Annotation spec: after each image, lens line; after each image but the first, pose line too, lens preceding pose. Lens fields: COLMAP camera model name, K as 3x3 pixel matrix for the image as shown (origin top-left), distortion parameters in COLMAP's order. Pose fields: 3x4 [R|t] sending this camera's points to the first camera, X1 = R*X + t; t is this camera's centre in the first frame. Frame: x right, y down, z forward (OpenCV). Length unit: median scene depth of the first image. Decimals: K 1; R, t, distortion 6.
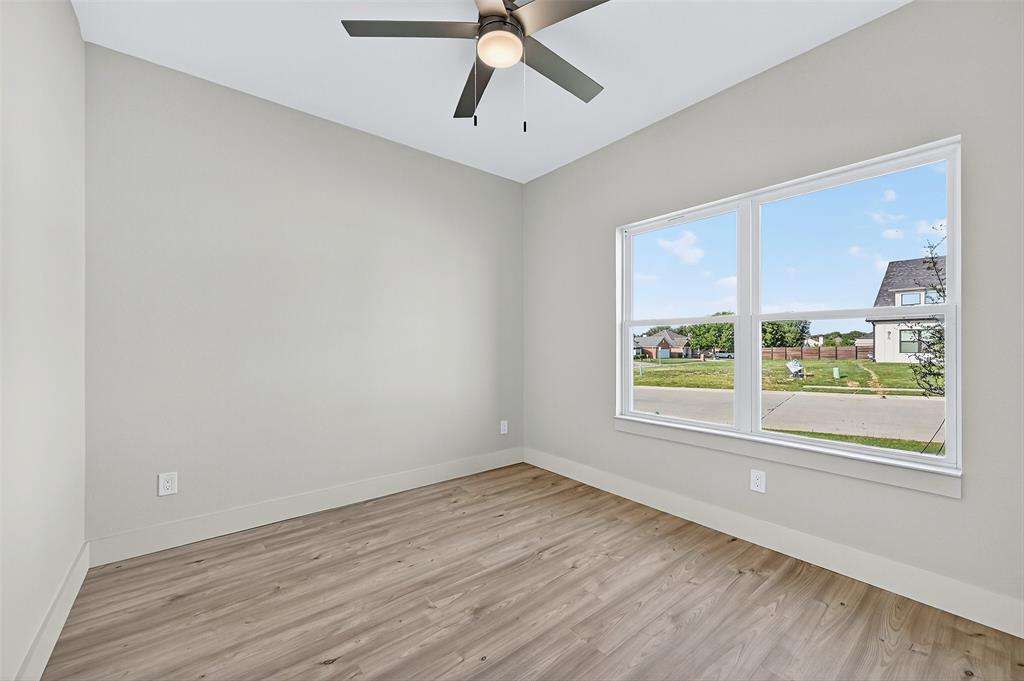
lens RADIAL K [[399.8, 0, 517.6], [0, 399.8, 340.5], [0, 0, 1]] dist [-0.000691, -0.000086]
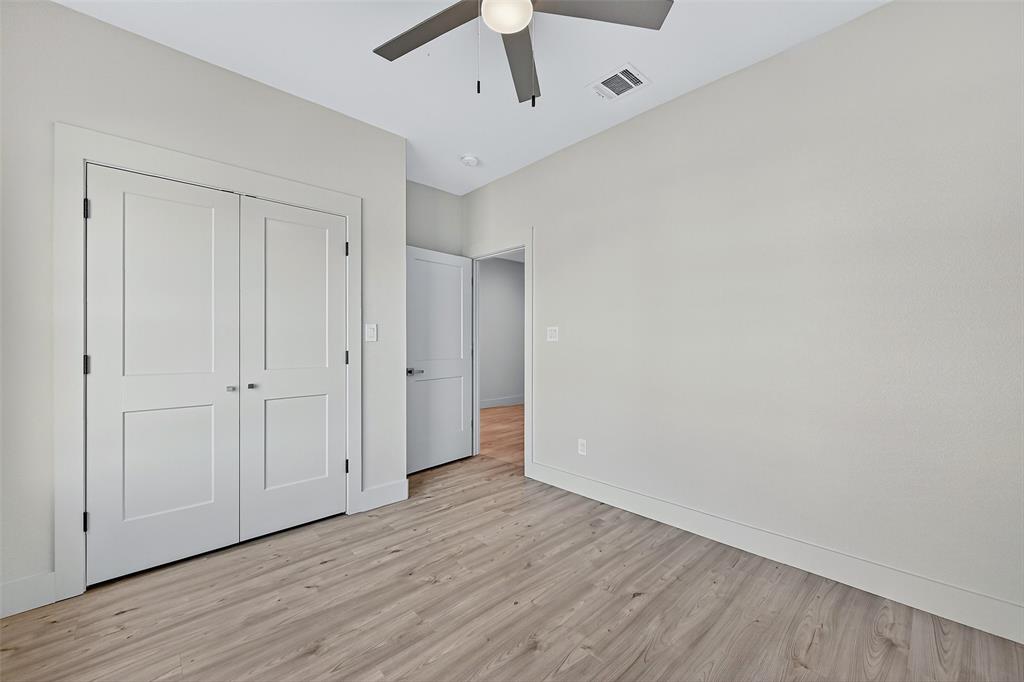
lens RADIAL K [[399.8, 0, 517.6], [0, 399.8, 341.0], [0, 0, 1]] dist [-0.000691, -0.000086]
pose [[-0.996705, 0.002339, -0.081078, 0.006181], [0.002593, 0.999992, -0.003029, 0.001790], [0.081070, -0.003229, -0.996703, 1.987046]]
